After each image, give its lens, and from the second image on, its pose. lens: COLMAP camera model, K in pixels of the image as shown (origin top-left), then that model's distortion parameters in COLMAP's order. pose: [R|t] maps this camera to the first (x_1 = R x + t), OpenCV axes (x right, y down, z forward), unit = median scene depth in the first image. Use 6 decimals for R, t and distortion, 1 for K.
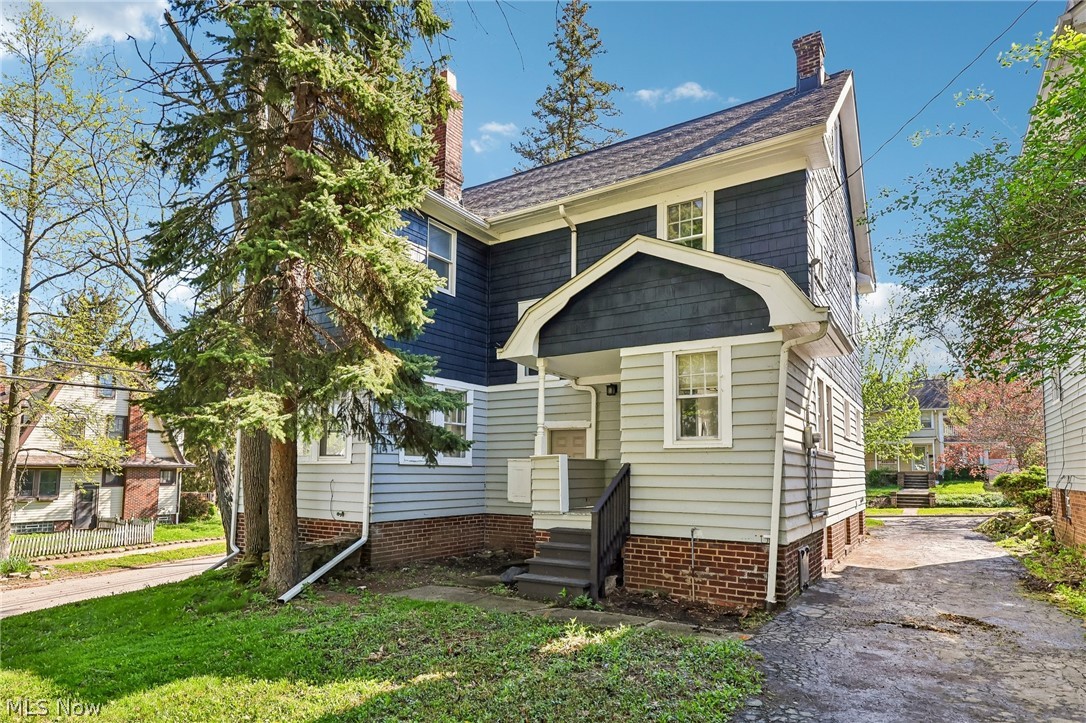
lens RADIAL K [[594.8, 0, 542.6], [0, 594.8, 331.4], [0, 0, 1]] dist [0.001036, 0.000417]
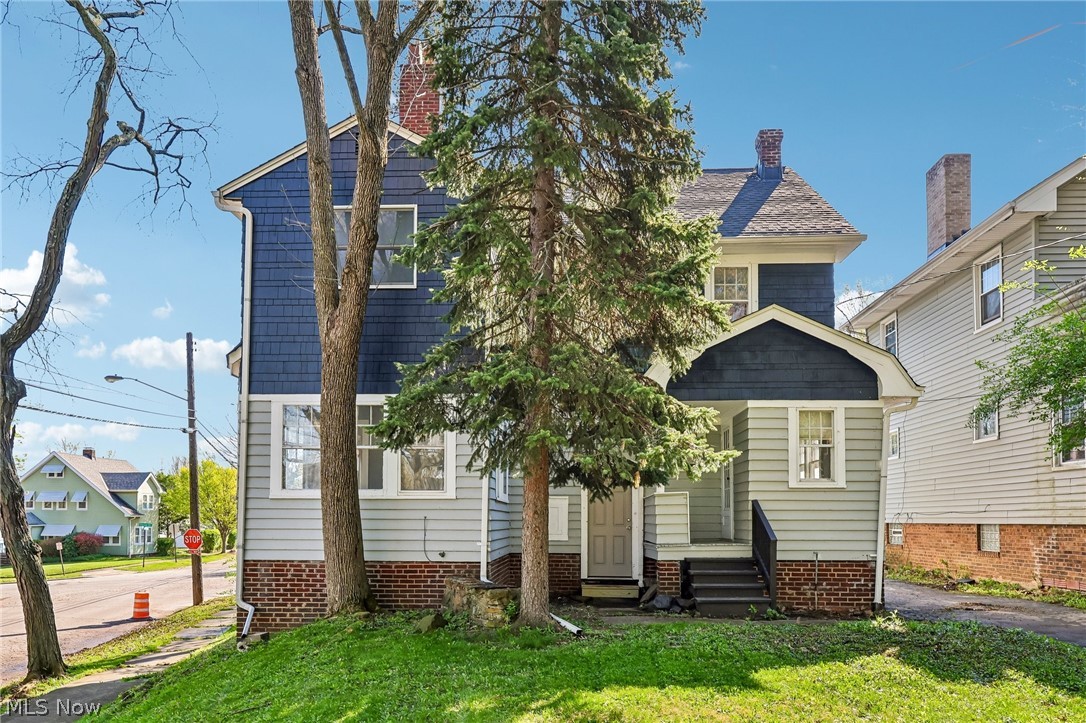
lens RADIAL K [[724.9, 0, 543.0], [0, 724.9, 361.5], [0, 0, 1]] dist [-0.001178, -0.000615]
pose [[0.862961, 0.104262, 0.494397, -0.962934], [-0.112441, 0.993570, -0.013267, 0.018711], [-0.492601, -0.044142, 0.869135, -0.015572]]
